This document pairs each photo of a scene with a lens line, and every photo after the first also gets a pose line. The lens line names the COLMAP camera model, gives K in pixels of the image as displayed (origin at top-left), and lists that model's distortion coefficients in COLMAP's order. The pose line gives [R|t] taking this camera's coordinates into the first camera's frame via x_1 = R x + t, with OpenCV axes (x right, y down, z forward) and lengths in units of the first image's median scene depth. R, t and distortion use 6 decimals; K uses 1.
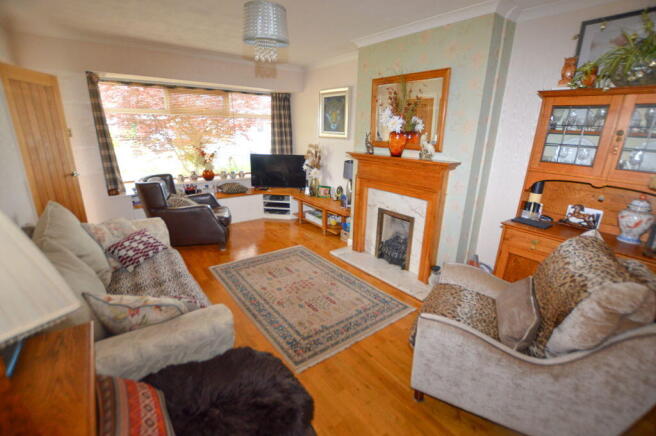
lens RADIAL K [[292.7, 0, 332.4], [0, 292.7, 221.2], [0, 0, 1]] dist [-0.035739, 0.004602]
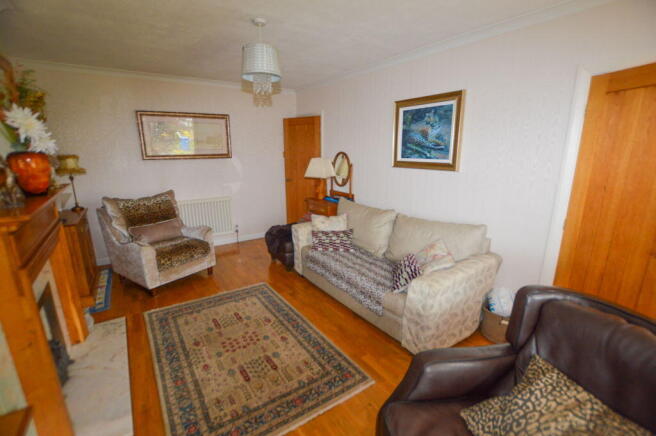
lens RADIAL K [[292.7, 0, 332.4], [0, 292.7, 221.2], [0, 0, 1]] dist [-0.035739, 0.004602]
pose [[-0.998113, -0.040412, 0.046235, -0.399950], [-0.010467, 0.853875, 0.520372, -0.492965], [-0.060508, 0.518906, -0.852687, 1.530143]]
